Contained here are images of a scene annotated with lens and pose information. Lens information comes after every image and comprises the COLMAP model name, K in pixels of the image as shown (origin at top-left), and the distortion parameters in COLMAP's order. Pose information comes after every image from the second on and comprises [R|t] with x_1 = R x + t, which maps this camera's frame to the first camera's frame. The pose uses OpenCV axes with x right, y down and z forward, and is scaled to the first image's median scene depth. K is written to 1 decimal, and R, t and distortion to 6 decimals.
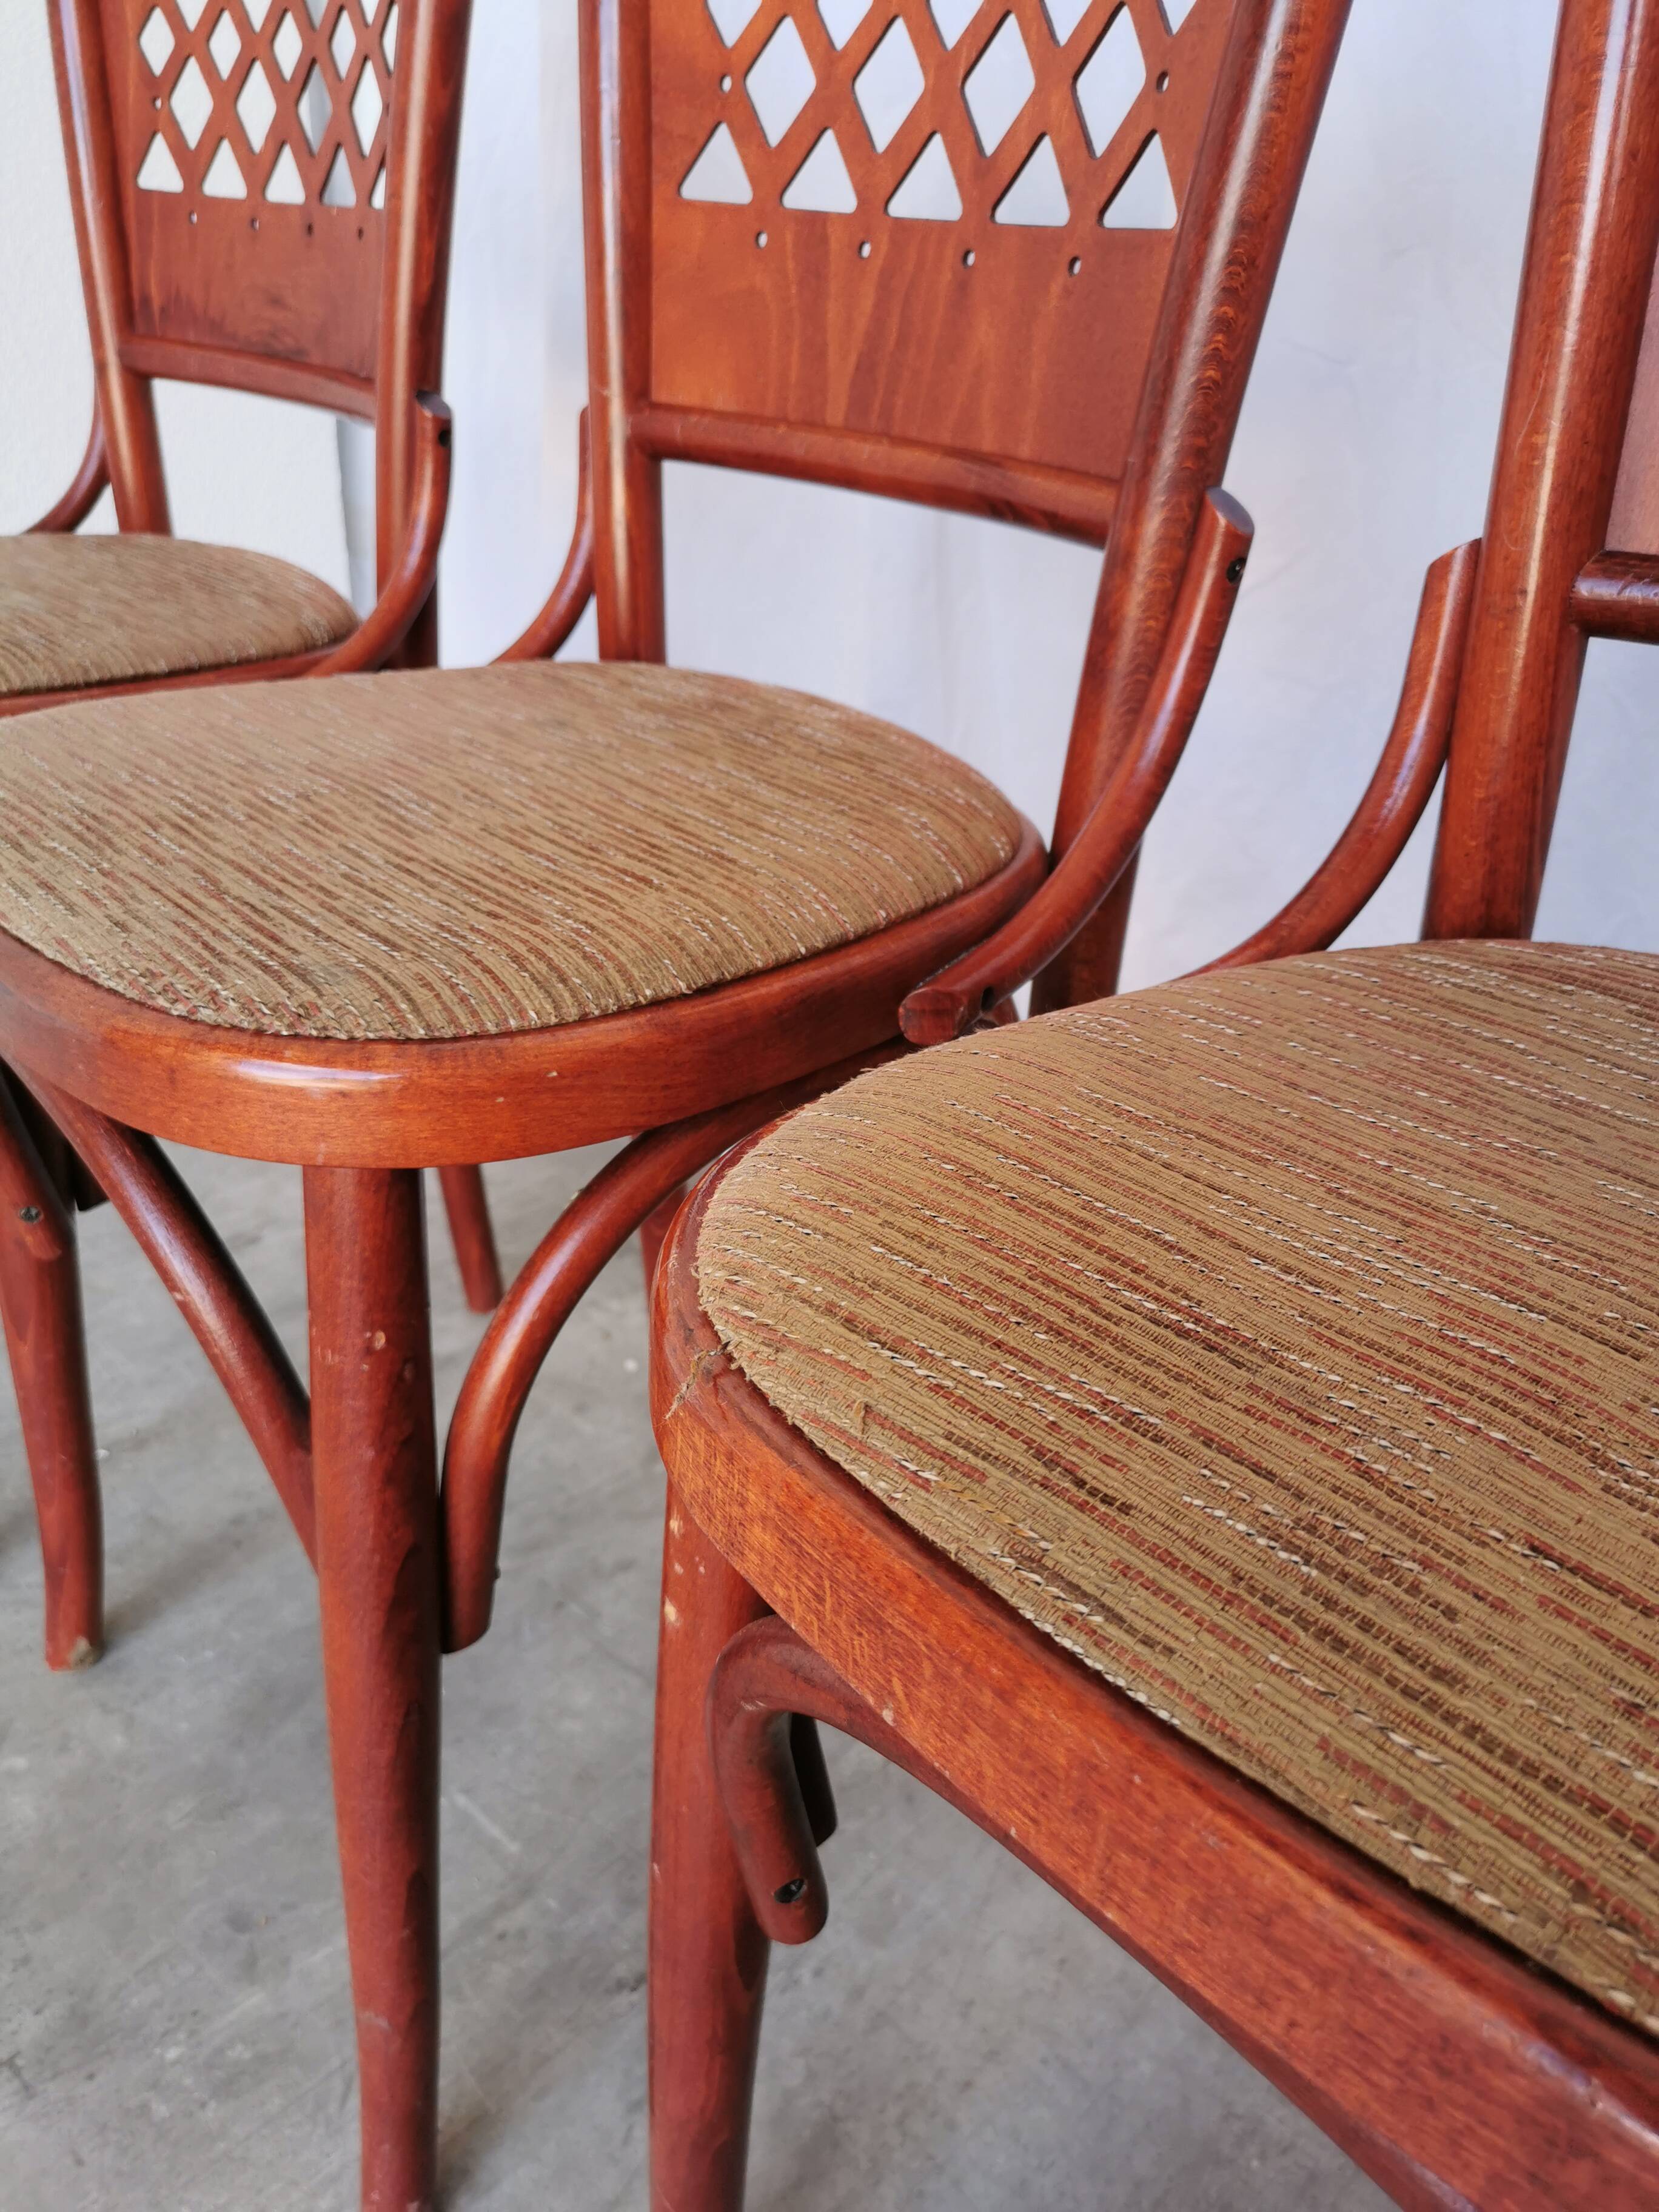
lens RADIAL K [[1731.1, 0, 816.5], [0, 1731.1, 1097.2], [0, 0, 1]] dist [0.047844, -0.055474]
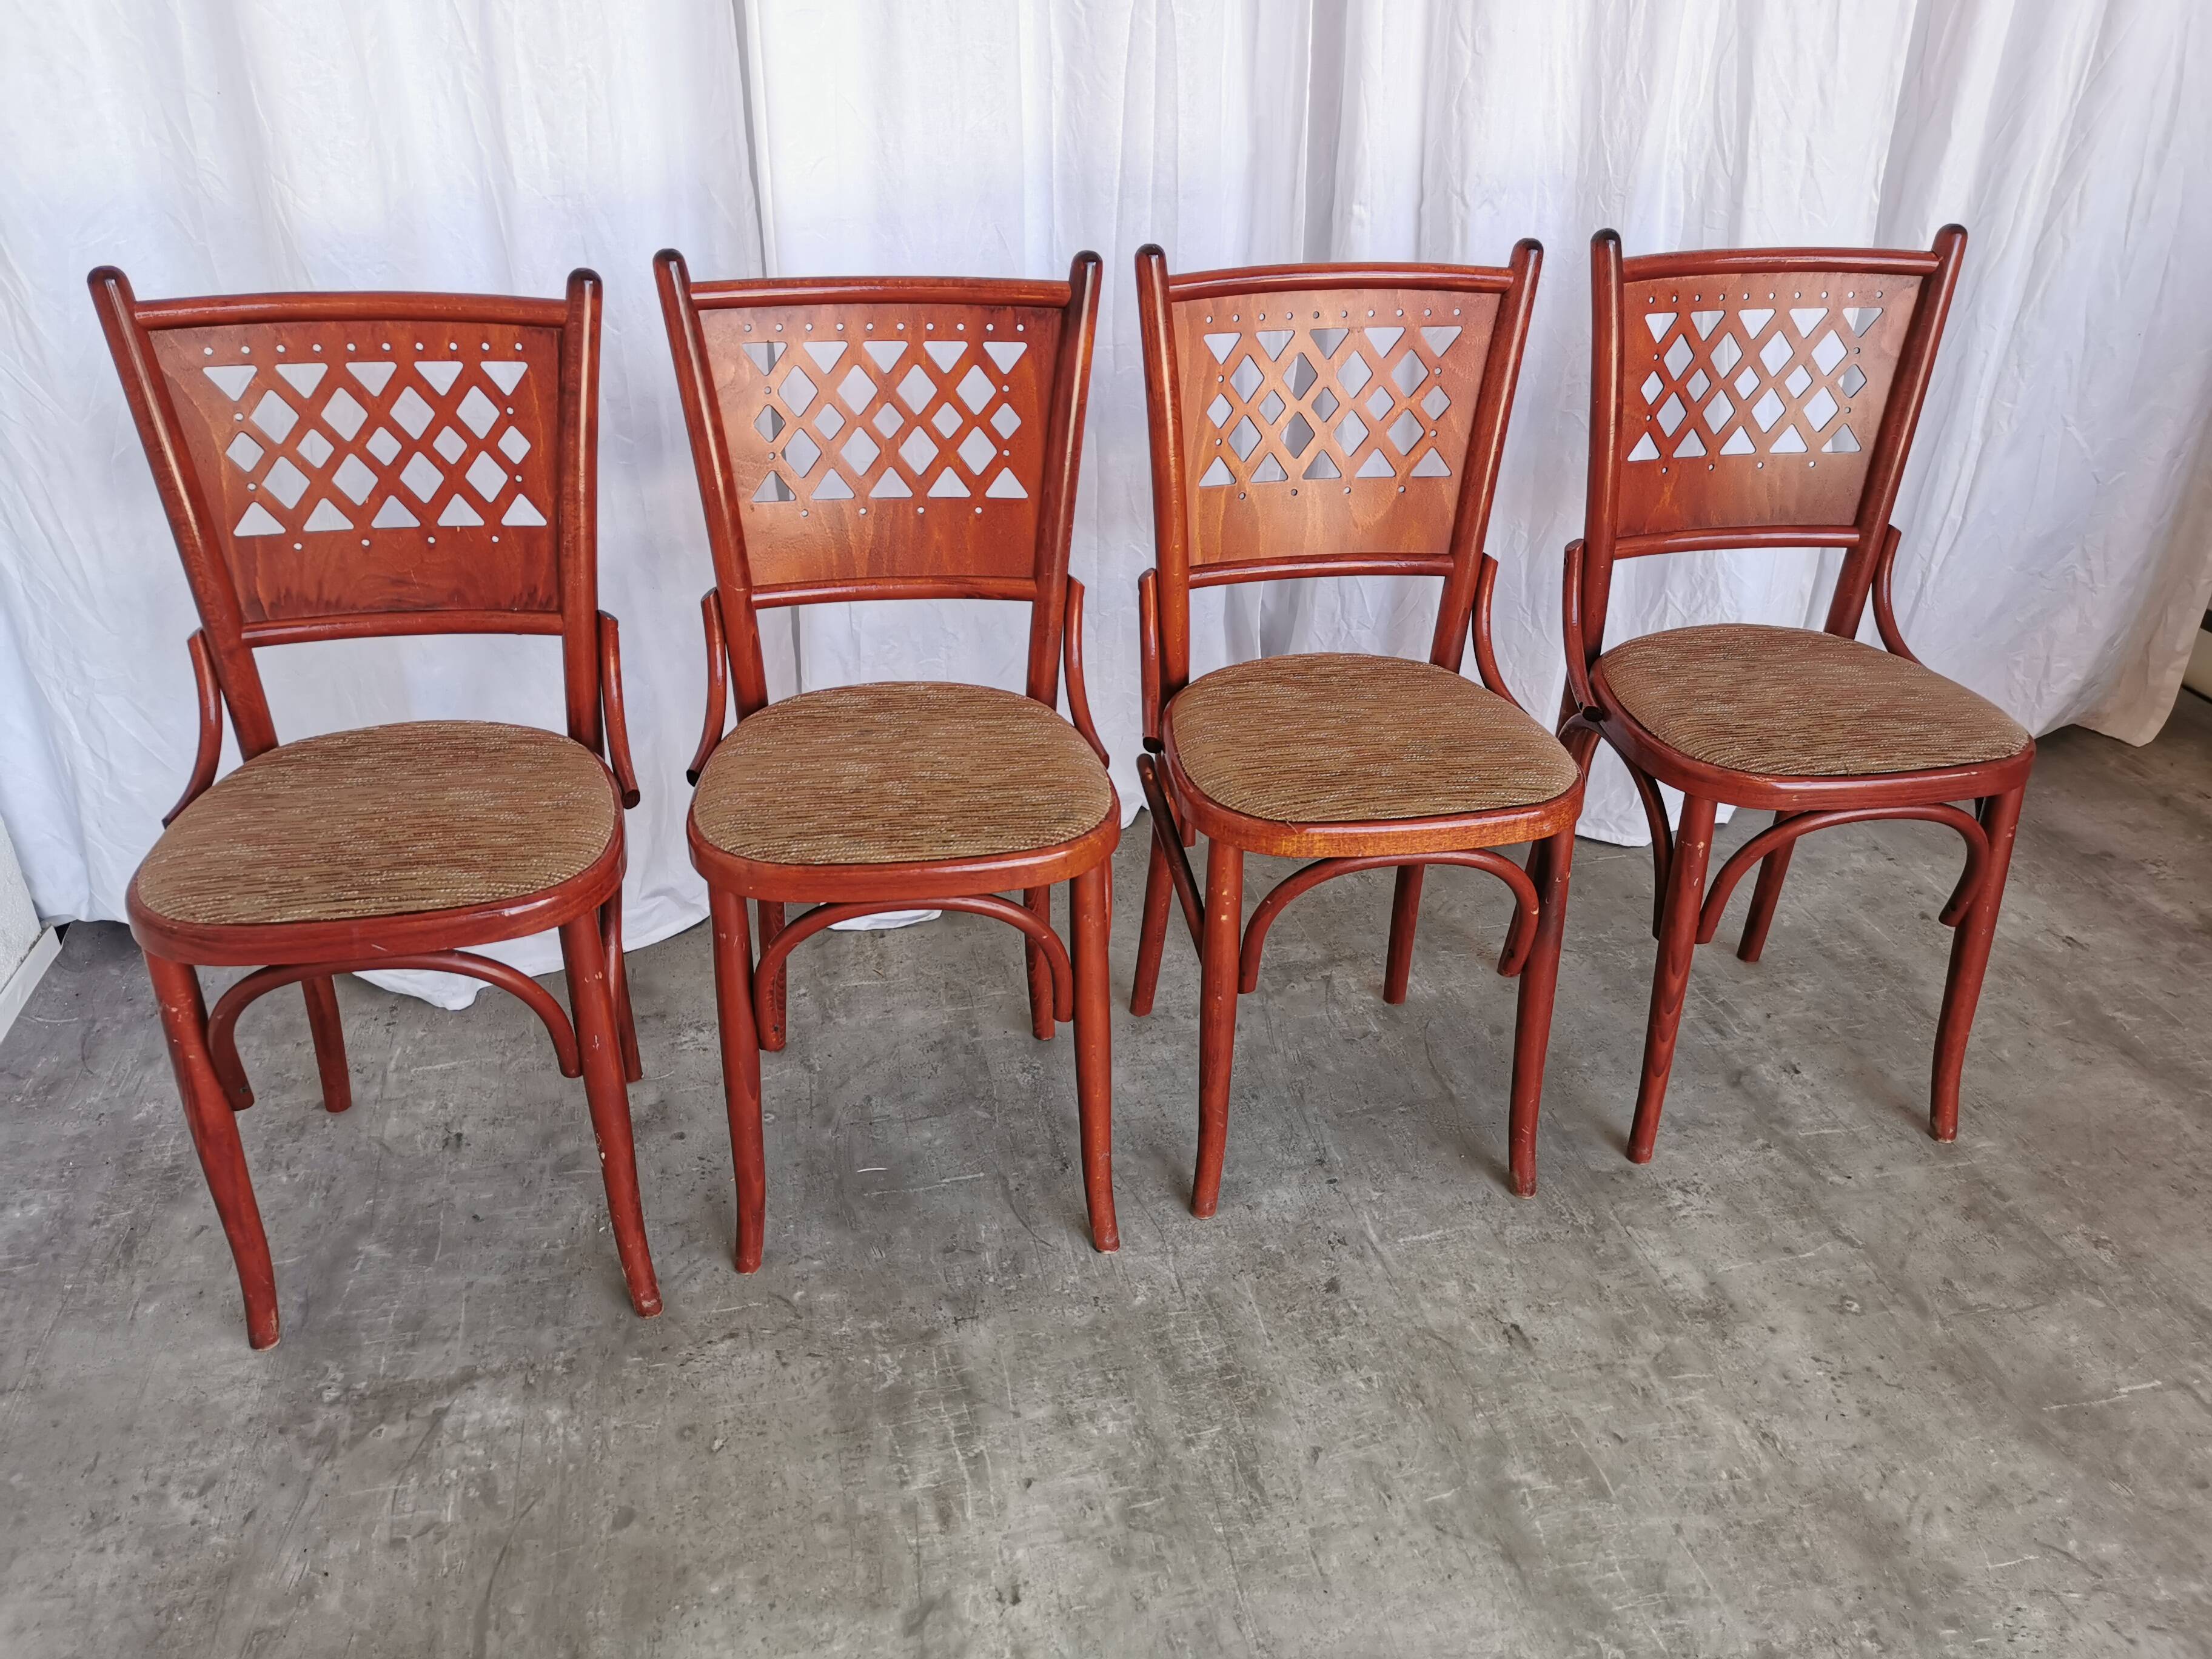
lens RADIAL K [[1731.1, 0, 1111.0], [0, 1731.1, 832.7], [0, 0, 1]] dist [0.047844, -0.055474]
pose [[0.544204, -0.425724, 0.722912, -1.736805], [0.380421, 0.893225, 0.239643, -0.527118], [-0.747745, 0.144597, 0.648051, -0.787317]]
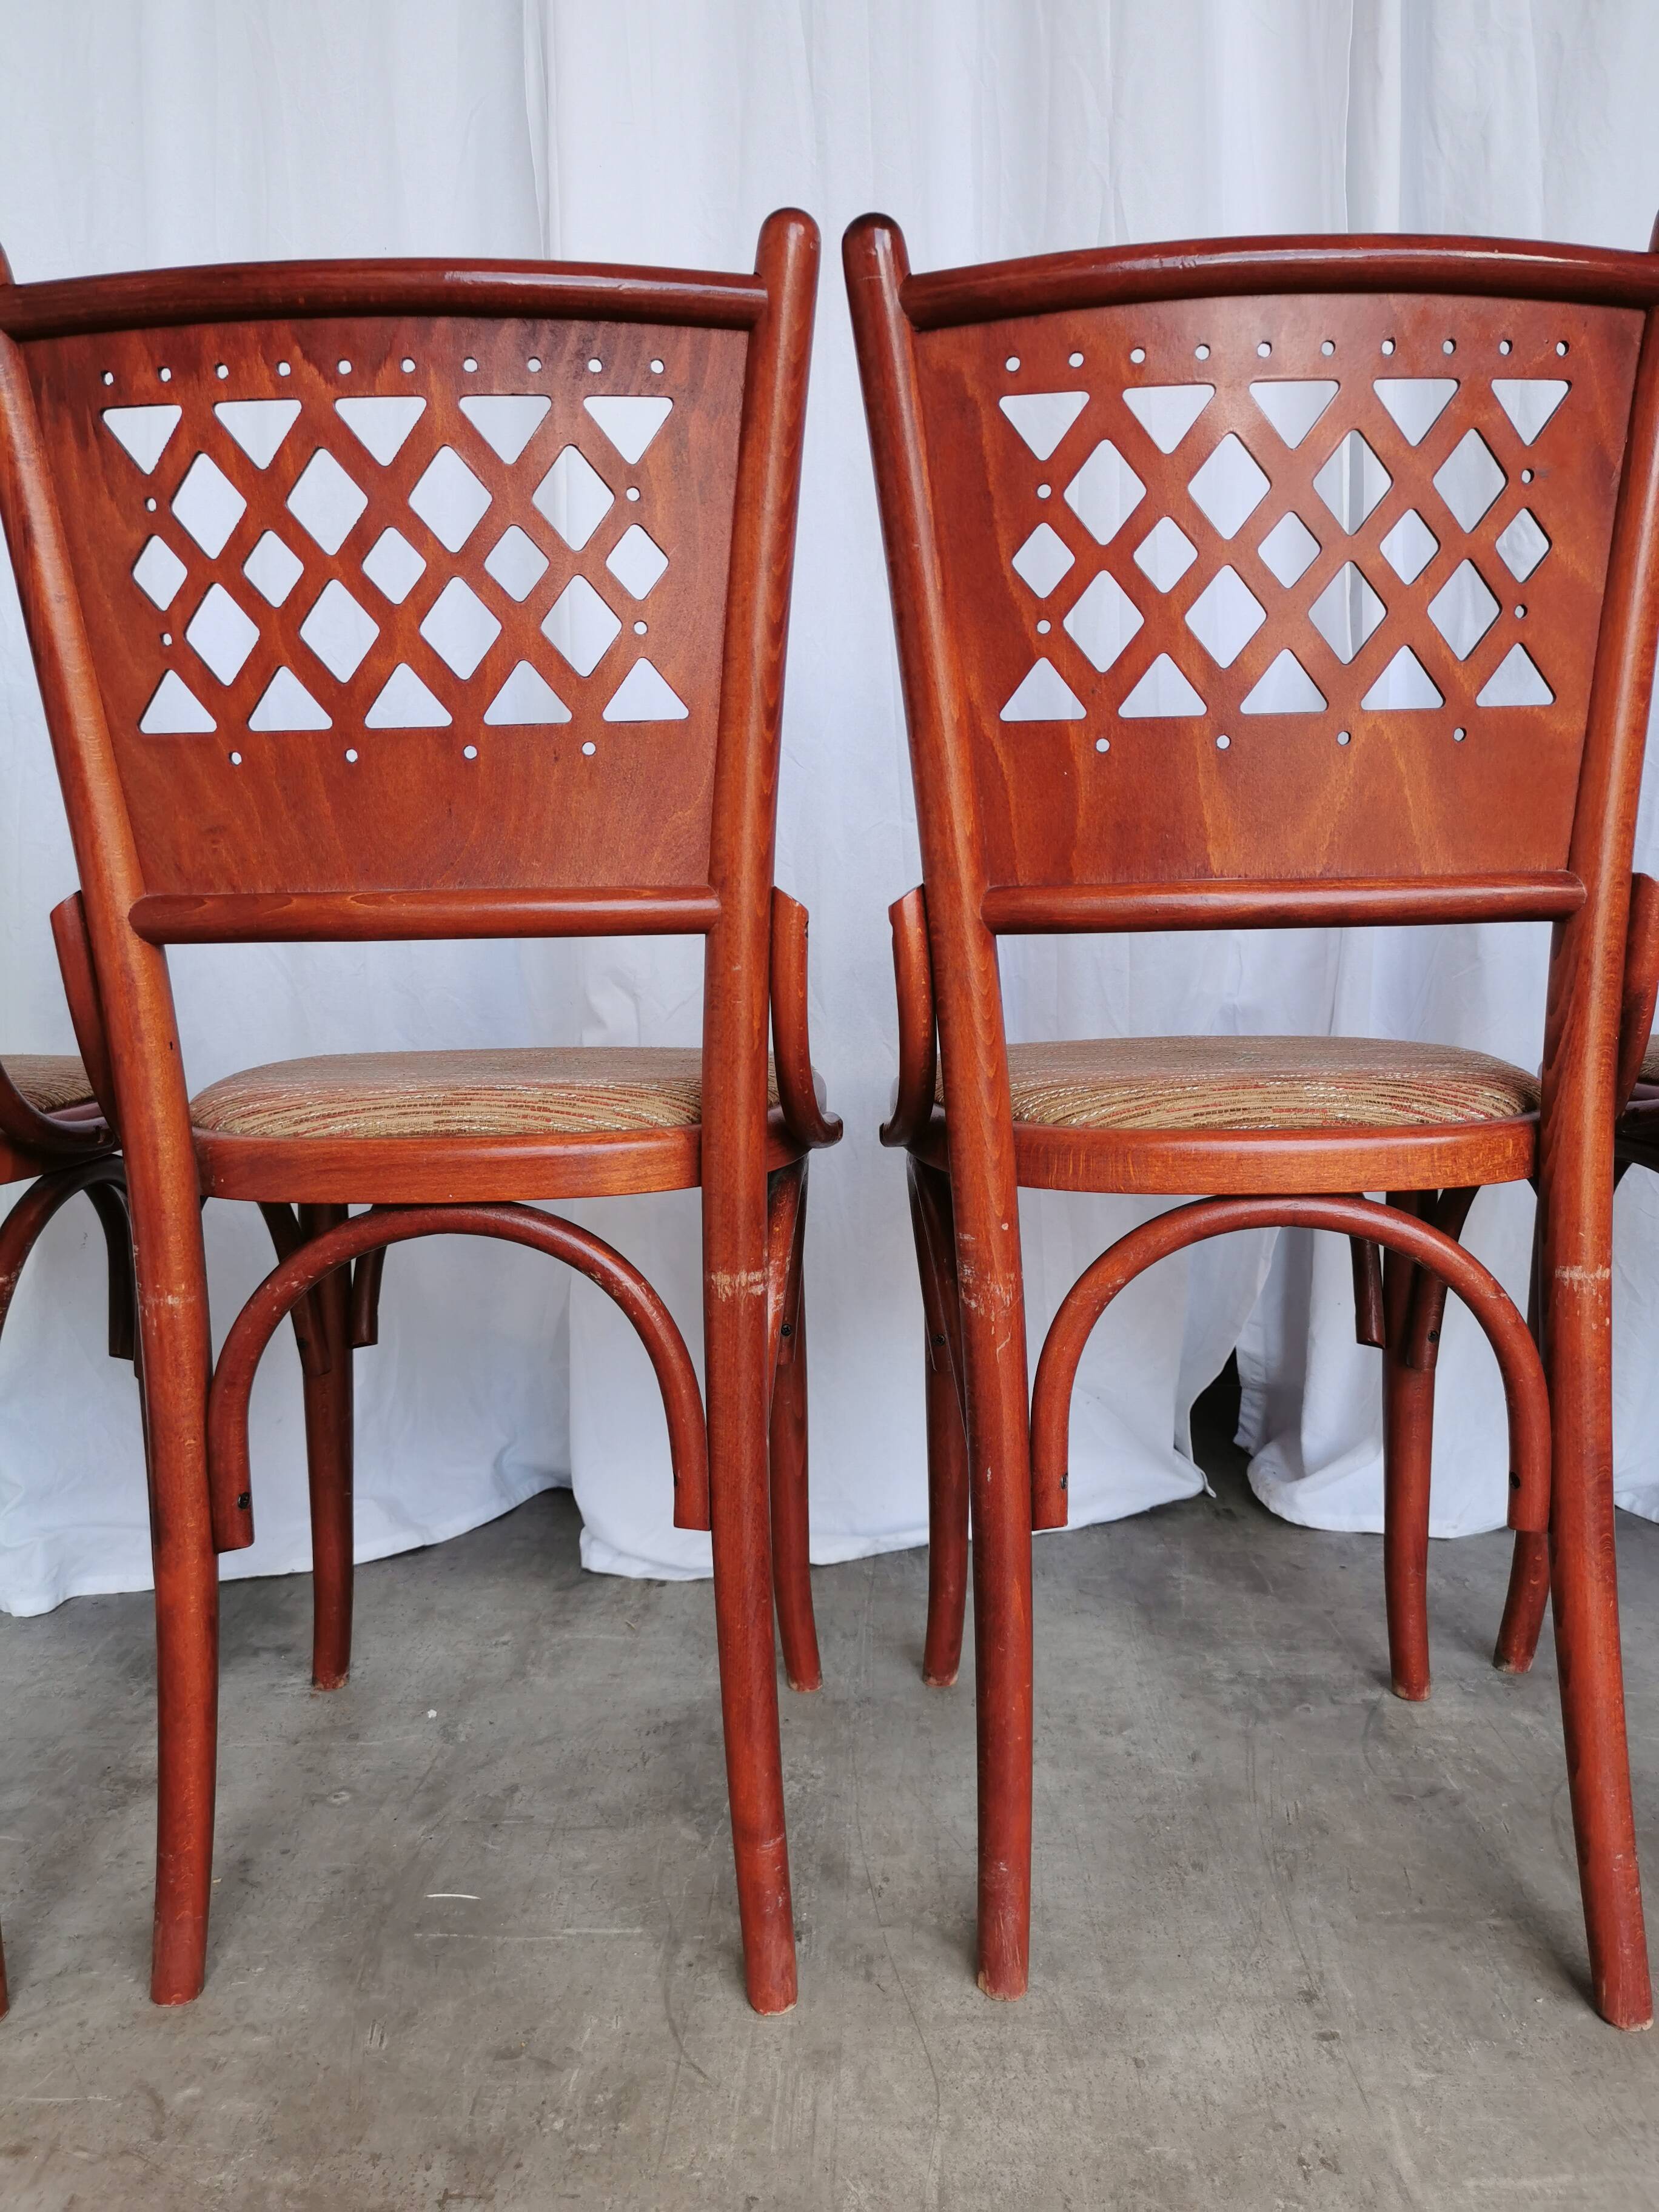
lens RADIAL K [[1731.1, 0, 827.0], [0, 1731.1, 1116.9], [0, 0, 1]] dist [0.047844, -0.055474]
pose [[0.740676, -0.123984, 0.660324, -0.910054], [0.336671, 0.919018, -0.205083, 0.216938], [-0.581422, 0.374212, 0.722436, -0.216552]]
